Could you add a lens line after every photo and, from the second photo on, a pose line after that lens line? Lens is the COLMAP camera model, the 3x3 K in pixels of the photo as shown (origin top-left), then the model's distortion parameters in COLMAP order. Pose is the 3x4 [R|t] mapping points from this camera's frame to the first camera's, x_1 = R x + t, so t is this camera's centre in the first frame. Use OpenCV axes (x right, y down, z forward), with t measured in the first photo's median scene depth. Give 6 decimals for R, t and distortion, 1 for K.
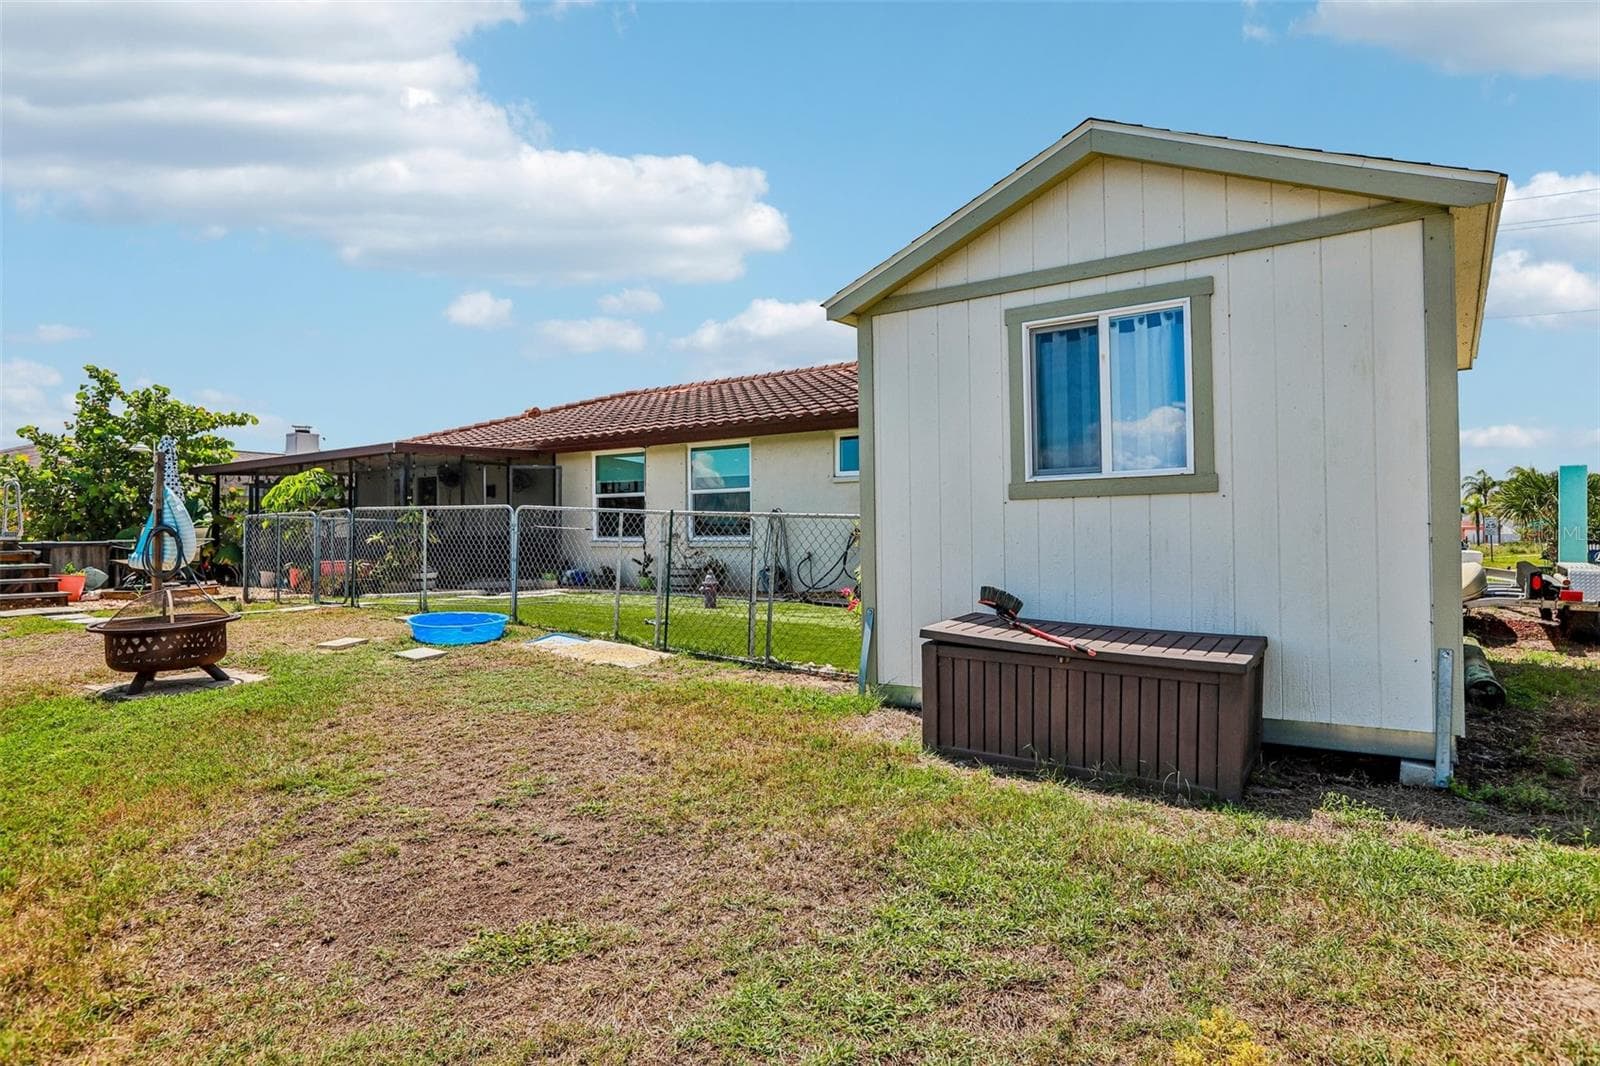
lens RADIAL K [[990.8, 0, 794.1], [0, 990.8, 524.9], [0, 0, 1]] dist [-0.000799, 0.063193]
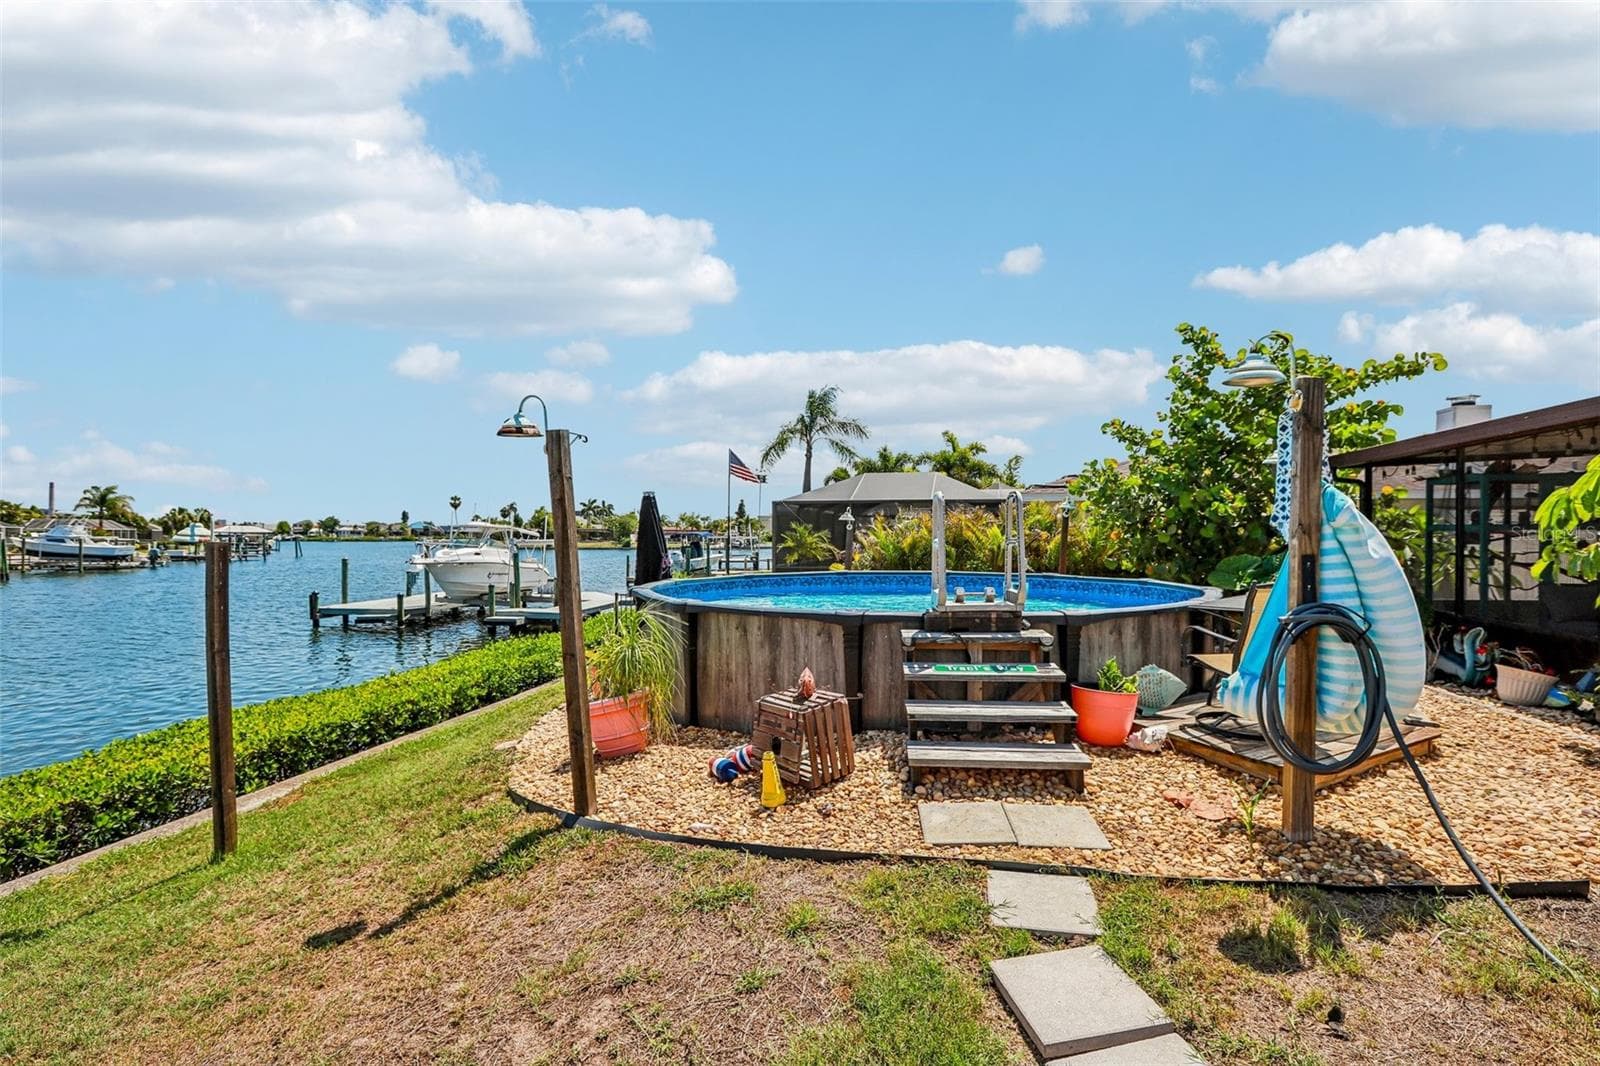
lens RADIAL K [[809.0, 0, 800.0], [0, 809.0, 533.0], [0, 0, 1]] dist [0.014410, 0.000070]
pose [[0.472067, 0.000653, -0.881562, -0.751556], [0.014813, 0.999853, 0.008672, -0.046825], [0.881438, -0.017153, 0.471988, 1.141042]]
